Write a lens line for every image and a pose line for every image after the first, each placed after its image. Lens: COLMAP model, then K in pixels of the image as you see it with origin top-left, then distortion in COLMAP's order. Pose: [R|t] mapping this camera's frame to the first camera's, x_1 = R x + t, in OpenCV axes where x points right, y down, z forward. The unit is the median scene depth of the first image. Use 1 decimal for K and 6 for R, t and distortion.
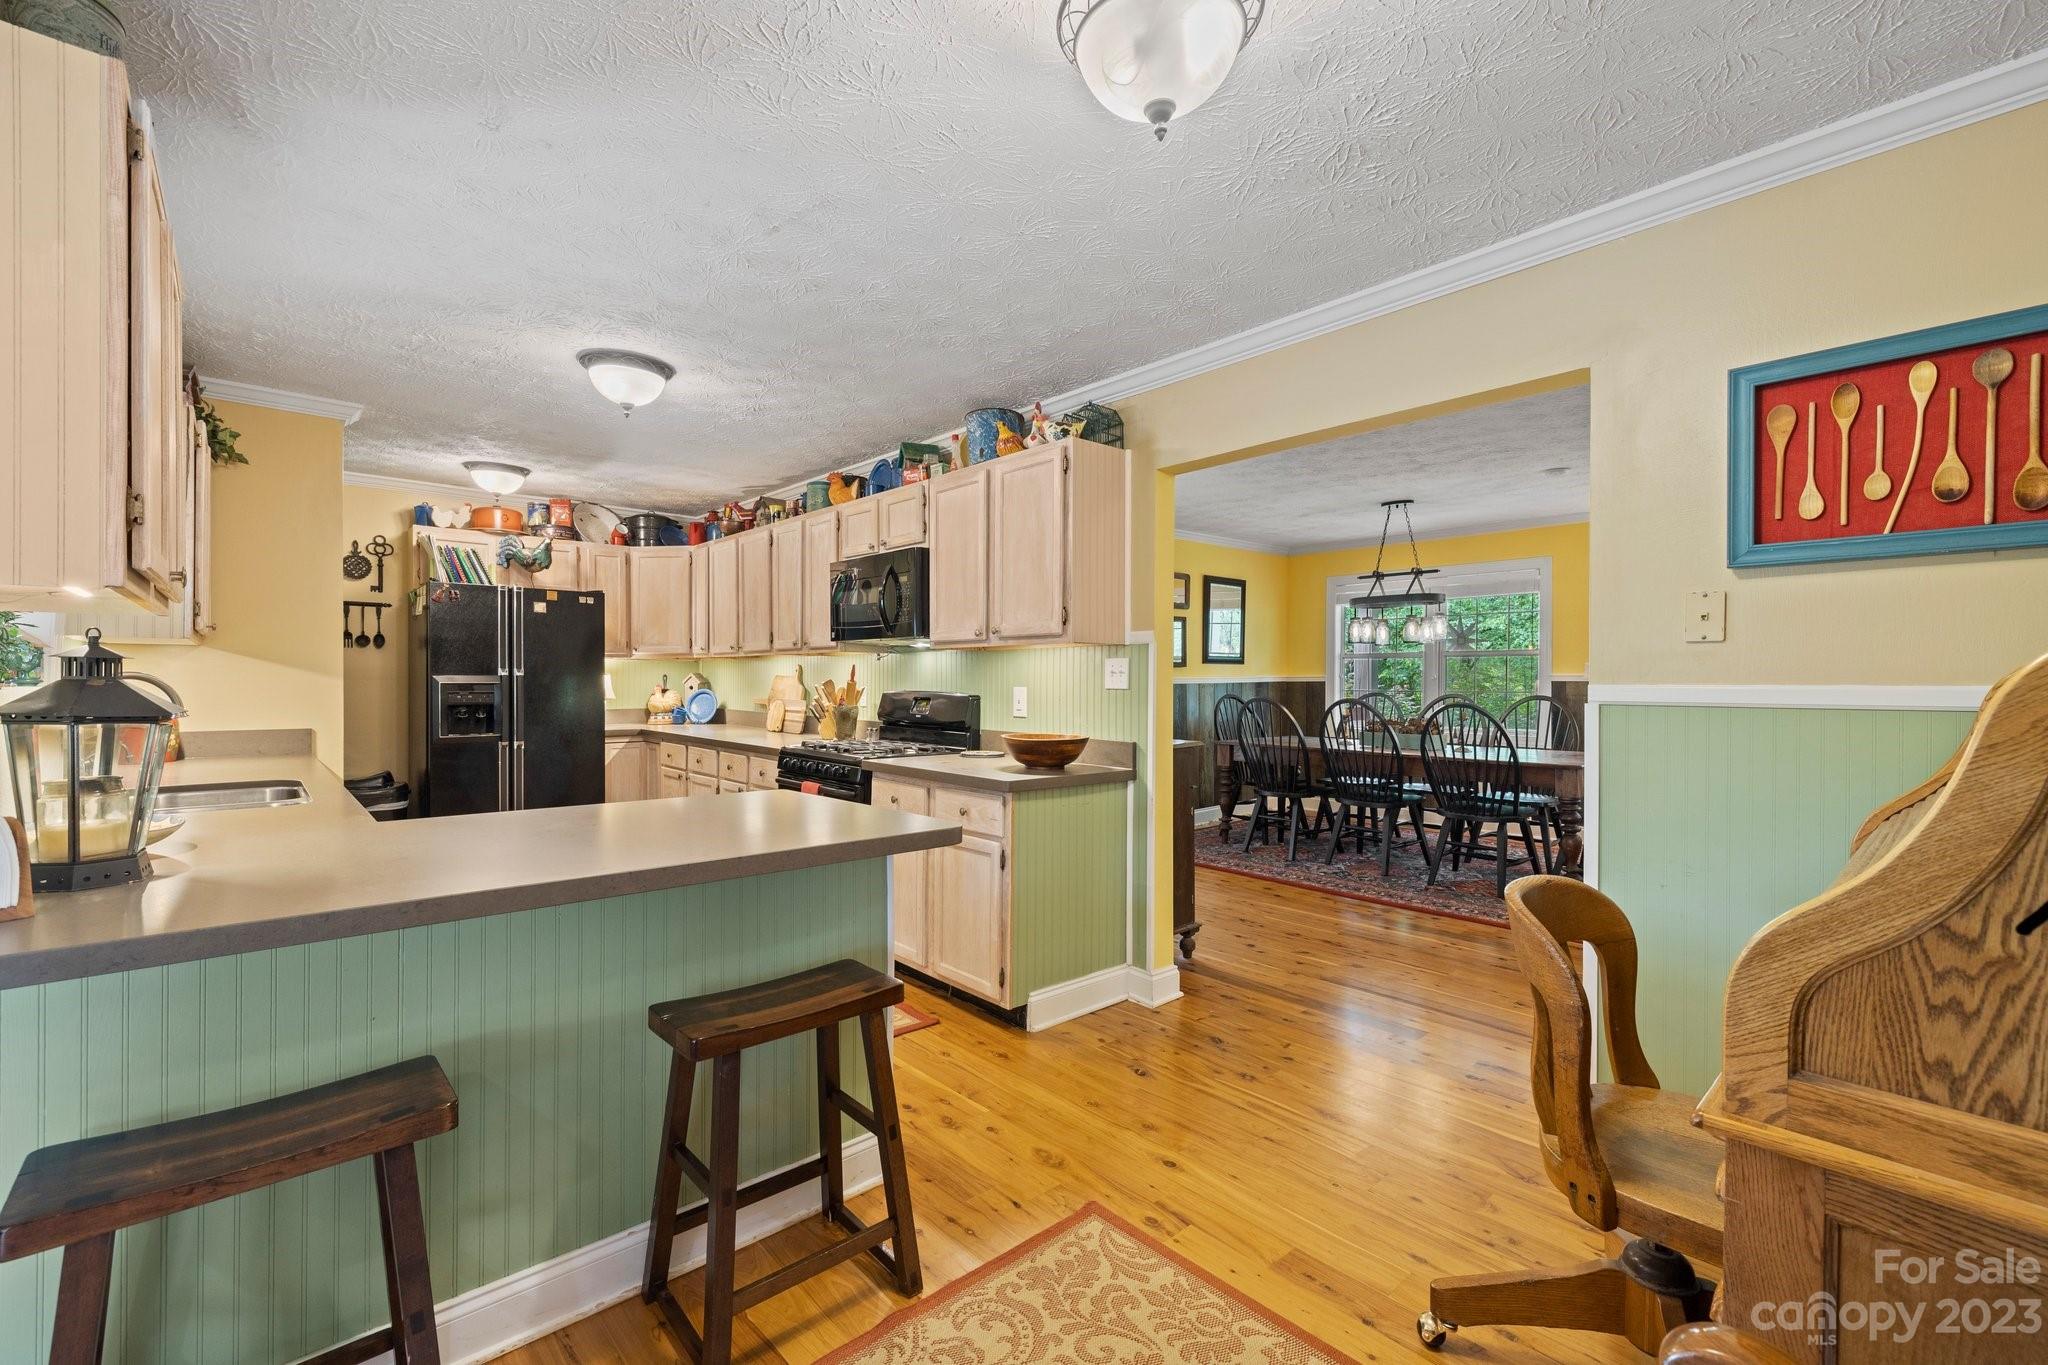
lens RADIAL K [[873.3, 0, 1024.0], [0, 873.3, 682.5], [0, 0, 1]] dist [0.000035, -0.000084]
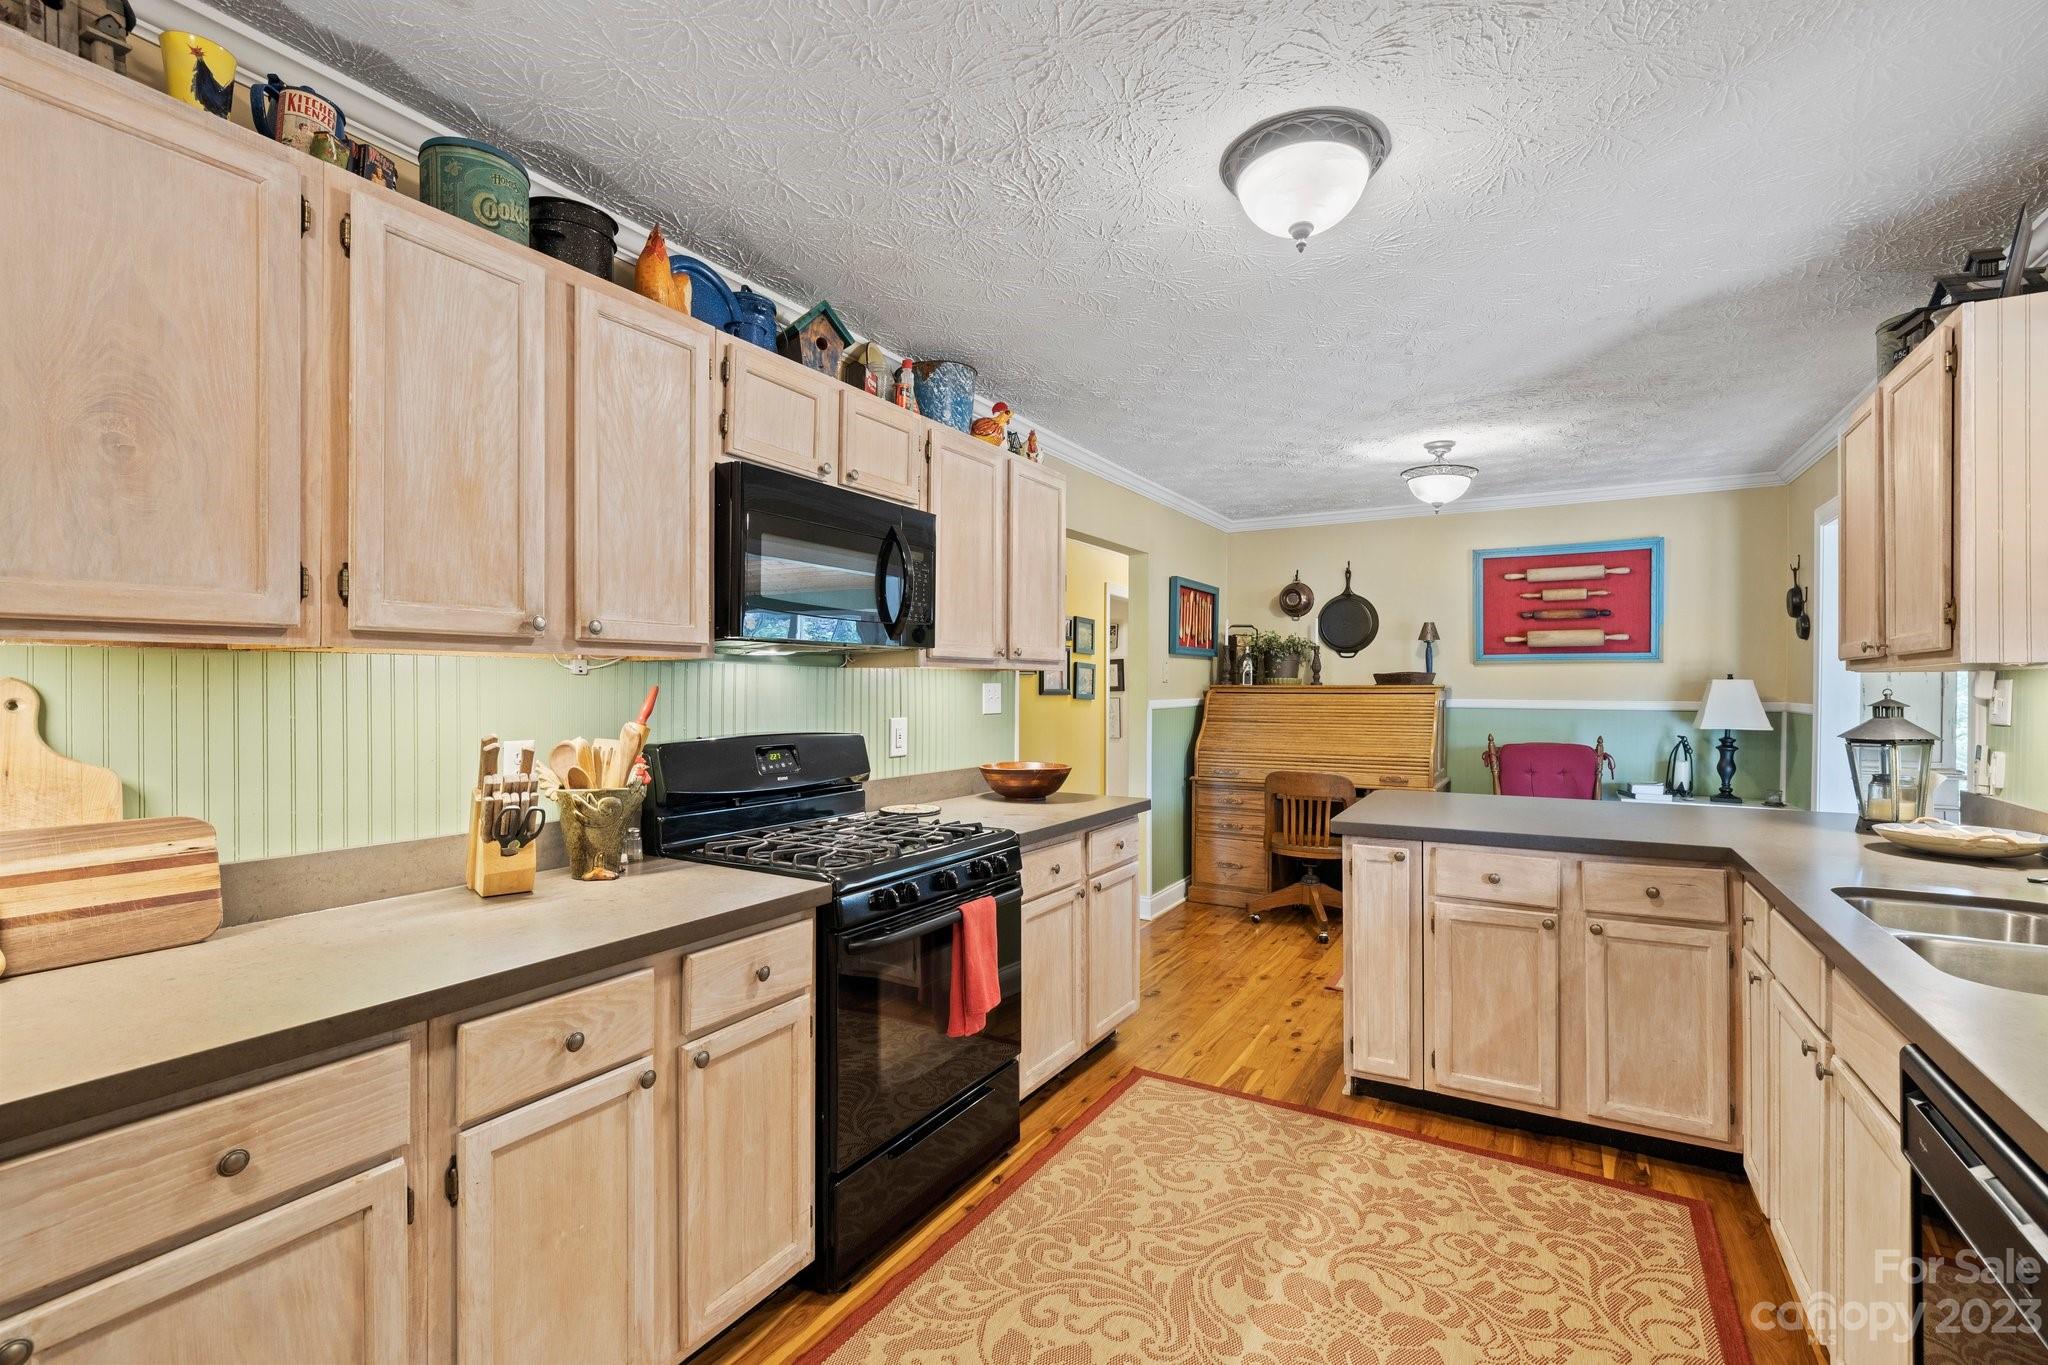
lens RADIAL K [[900.3, 0, 1024.0], [0, 900.3, 682.5], [0, 0, 1]] dist [0.001618, 0.000096]
pose [[-0.303787, -0.000783, 0.952740, -0.803301], [0.002735, 0.999995, 0.001694, -0.027014], [-0.952736, 0.003121, -0.303783, 1.141130]]
